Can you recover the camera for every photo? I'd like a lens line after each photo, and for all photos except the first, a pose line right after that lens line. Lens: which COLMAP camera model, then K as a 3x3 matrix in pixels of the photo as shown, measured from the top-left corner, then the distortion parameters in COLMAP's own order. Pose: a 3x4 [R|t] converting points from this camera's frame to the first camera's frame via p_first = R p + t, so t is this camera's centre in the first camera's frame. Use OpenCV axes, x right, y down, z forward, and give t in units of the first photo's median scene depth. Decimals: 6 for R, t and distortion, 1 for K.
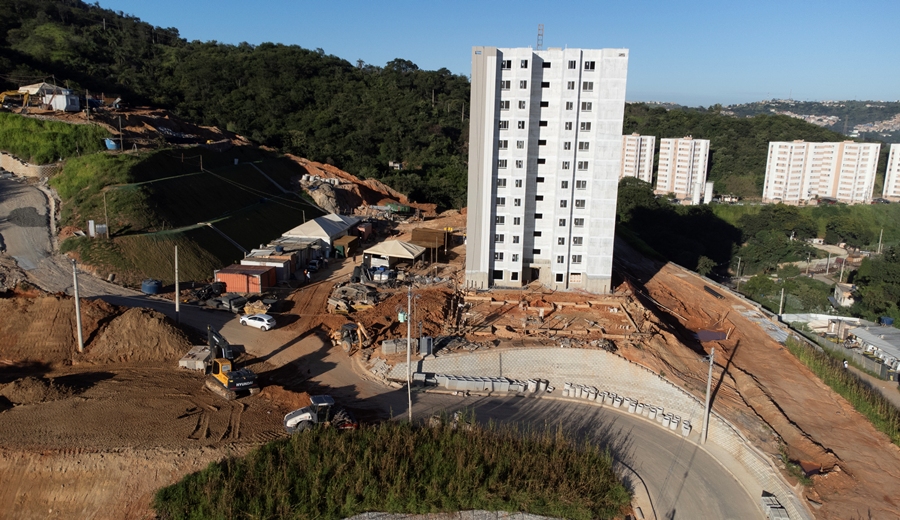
lens RADIAL K [[687.0, 0, 450.1], [0, 687.0, 255.3], [0, 0, 1]] dist [0.022123, 0.055749]
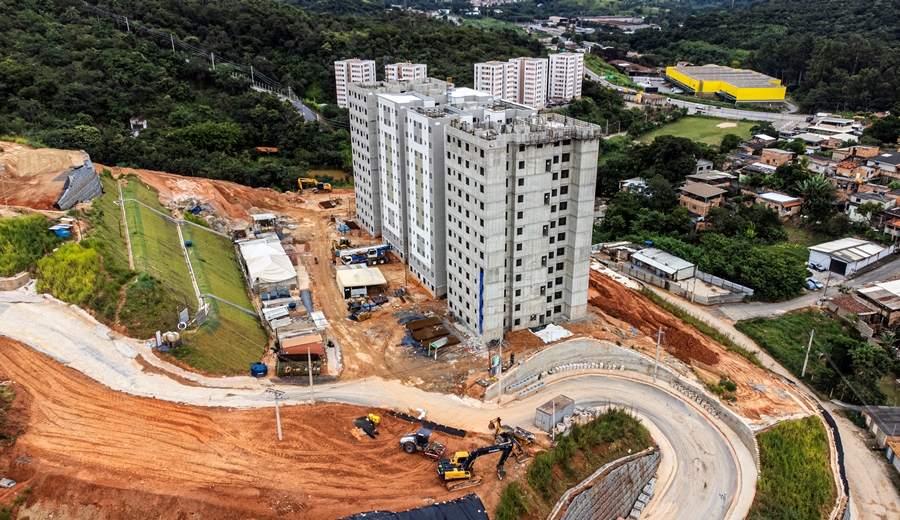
lens RADIAL K [[687.0, 0, 450.8], [0, 687.0, 255.7], [0, 0, 1]] dist [0.022123, 0.055749]
pose [[0.873635, -0.205272, 0.441163, -0.152729], [0.126773, 0.971369, 0.200926, -0.087066], [-0.469776, -0.119609, 0.874645, -0.038882]]
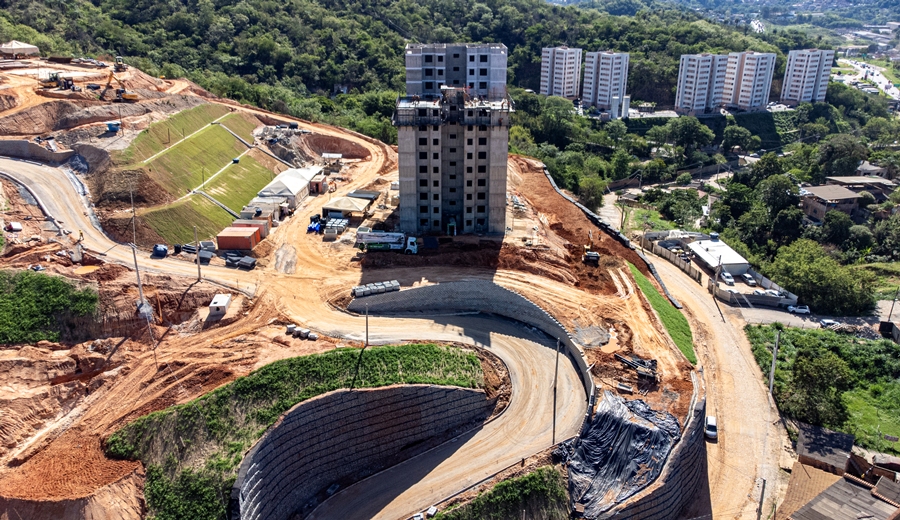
lens RADIAL K [[687.0, 0, 450.3], [0, 687.0, 255.9], [0, 0, 1]] dist [0.022123, 0.055749]
pose [[0.996815, -0.047289, 0.064217, 0.009532], [0.036572, 0.986624, 0.158856, -0.036750], [-0.070870, -0.156002, 0.985211, -0.106733]]
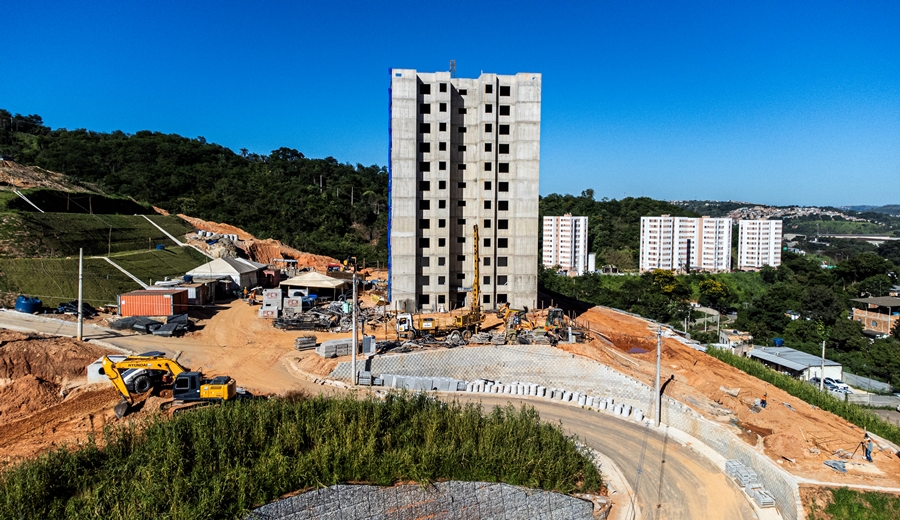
lens RADIAL K [[687.0, 0, 450.6], [0, 687.0, 254.4], [0, 0, 1]] dist [0.022123, 0.055749]
pose [[0.984569, -0.024810, 0.173231, -0.018531], [0.050125, 0.988406, -0.143325, 0.032689], [-0.167667, 0.149796, 0.974397, 0.011034]]
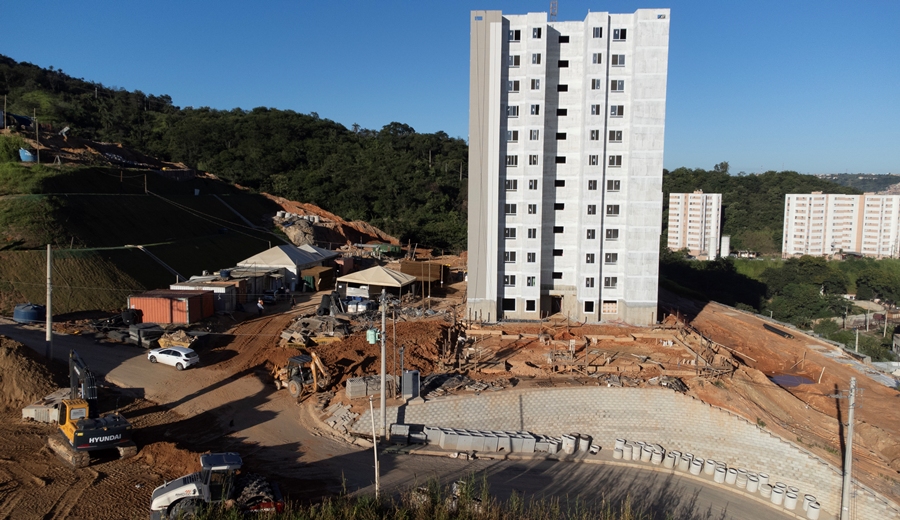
lens RADIAL K [[687.0, 0, 450.4], [0, 687.0, 255.4], [0, 0, 1]] dist [0.022123, 0.055749]
pose [[0.999912, -0.013190, 0.001336, 0.001052], [0.013257, 0.993735, -0.110971, 0.017894], [0.000136, 0.110979, 0.993823, 0.068751]]
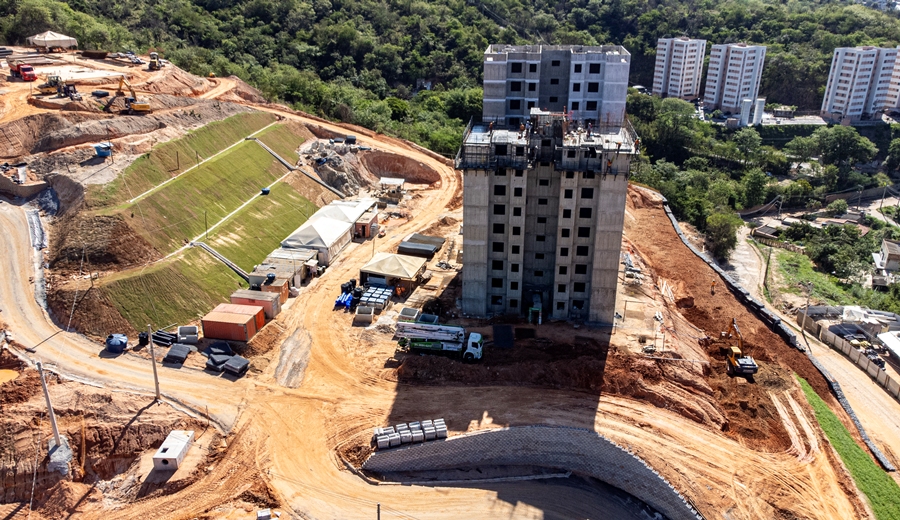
lens RADIAL K [[687.0, 0, 449.4], [0, 687.0, 257.0], [0, 0, 1]] dist [0.022123, 0.055749]
pose [[0.997694, 0.003961, -0.067751, 0.020972], [0.008247, 0.983821, 0.178966, -0.062779], [0.067364, -0.179112, 0.981520, 0.019228]]
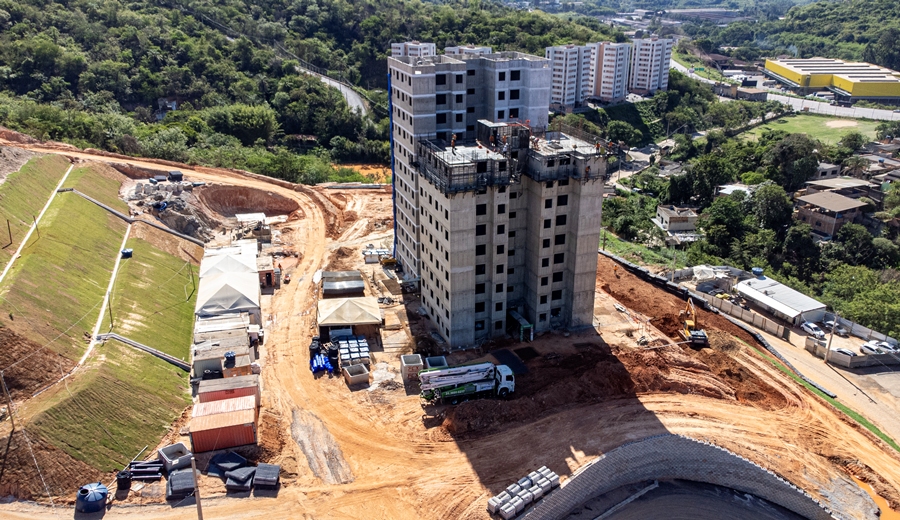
lens RADIAL K [[687.0, 0, 448.7], [0, 687.0, 257.2], [0, 0, 1]] dist [0.022123, 0.055749]
pose [[0.923169, -0.168313, 0.345586, -0.081445], [0.104716, 0.975156, 0.195205, -0.074033], [-0.369856, -0.144019, 0.917859, 0.060664]]
